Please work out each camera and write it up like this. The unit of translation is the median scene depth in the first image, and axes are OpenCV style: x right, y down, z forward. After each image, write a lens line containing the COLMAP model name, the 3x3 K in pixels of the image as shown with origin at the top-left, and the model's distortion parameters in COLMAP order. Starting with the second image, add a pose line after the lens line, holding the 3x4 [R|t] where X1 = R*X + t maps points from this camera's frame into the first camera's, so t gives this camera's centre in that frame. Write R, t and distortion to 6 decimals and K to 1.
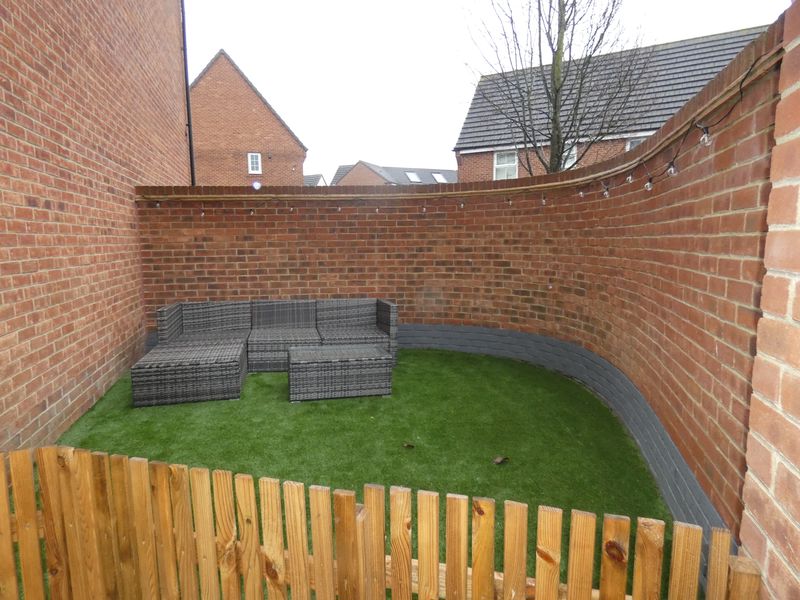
lens RADIAL K [[480.6, 0, 395.3], [0, 480.6, 303.2], [0, 0, 1]] dist [0.002192, 0.000066]
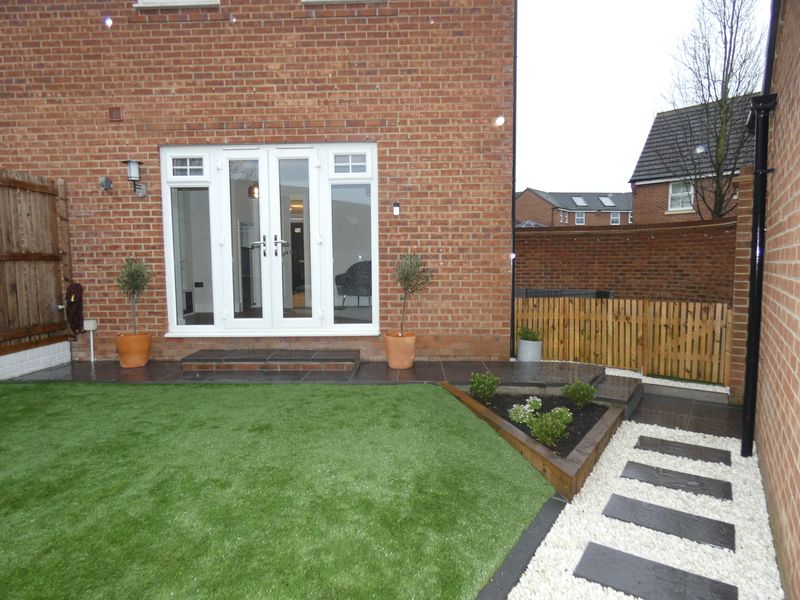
lens RADIAL K [[480.6, 0, 398.0], [0, 480.6, 299.1], [0, 0, 1]] dist [0.002192, 0.000066]
pose [[0.954260, 0.030701, -0.297396, -0.207013], [-0.046598, 0.997830, -0.046511, 0.137618], [0.295323, 0.058242, 0.953621, -0.875074]]
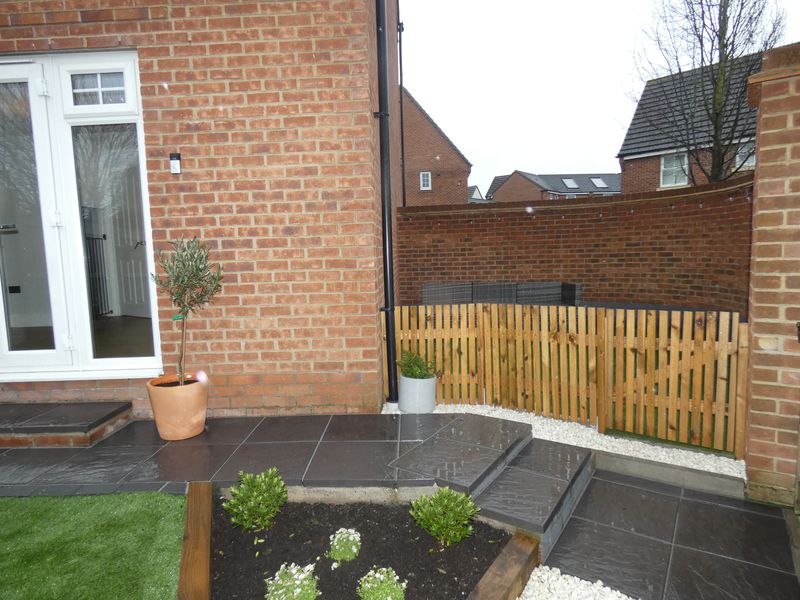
lens RADIAL K [[480.6, 0, 399.8], [0, 480.6, 299.7], [0, 0, 1]] dist [0.002192, 0.000066]
pose [[0.956758, 0.011372, -0.290662, -0.081854], [-0.019222, 0.999523, -0.024165, 0.081281], [0.290249, 0.028707, 0.956521, -0.424482]]
